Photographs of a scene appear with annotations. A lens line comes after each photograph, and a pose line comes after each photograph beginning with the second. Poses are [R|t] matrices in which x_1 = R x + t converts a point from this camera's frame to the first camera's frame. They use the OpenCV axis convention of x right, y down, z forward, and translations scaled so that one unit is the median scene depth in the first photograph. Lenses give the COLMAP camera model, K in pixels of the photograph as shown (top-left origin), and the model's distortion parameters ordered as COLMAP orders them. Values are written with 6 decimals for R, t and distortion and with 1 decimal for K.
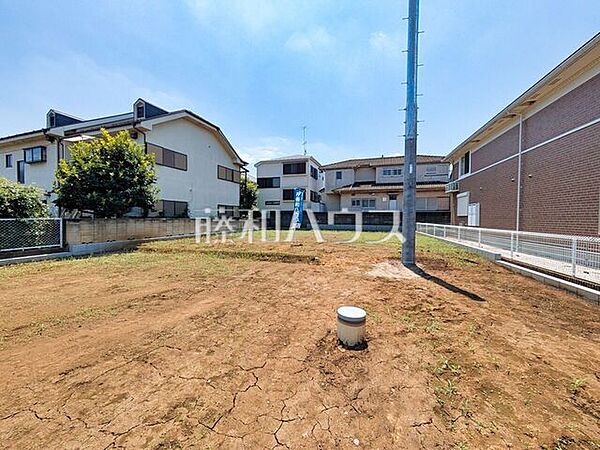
lens RADIAL K [[238.6, 0, 304.3], [0, 238.6, 223.5], [0, 0, 1]] dist [-0.000064, 0.001186]
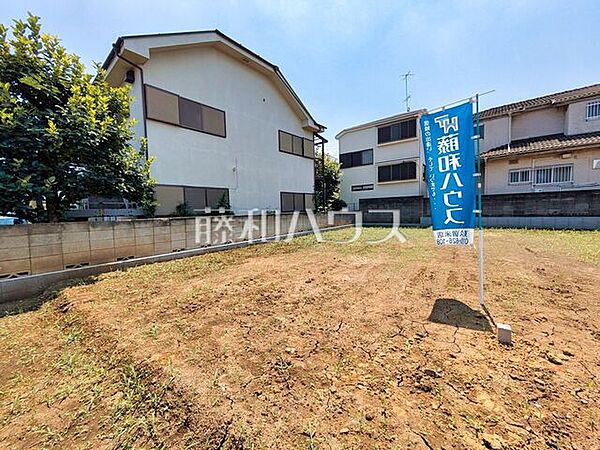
lens RADIAL K [[238.6, 0, 303.1], [0, 238.6, 224.4], [0, 0, 1]] dist [-0.000064, 0.001186]
pose [[0.938782, -0.012049, -0.344301, -0.069029], [0.025840, 0.999036, 0.035495, -0.010155], [0.343542, -0.042219, 0.938188, 0.344285]]
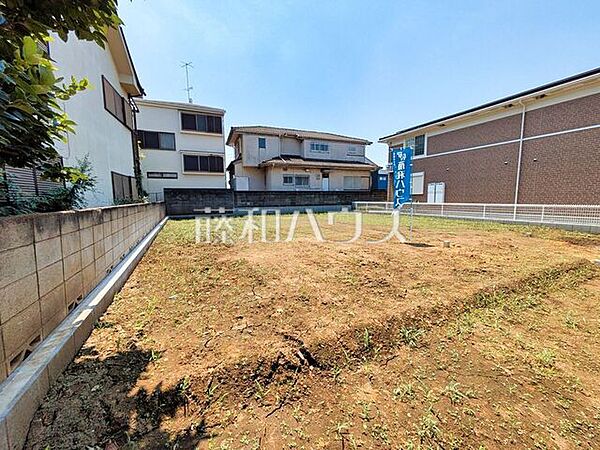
lens RADIAL K [[238.6, 0, 302.6], [0, 238.6, 224.2], [0, 0, 1]] dist [-0.000064, 0.001186]
pose [[0.753794, -0.085887, 0.651474, -0.329952], [0.030518, 0.994927, 0.095854, -0.012143], [-0.656402, -0.052373, 0.752591, 0.371163]]
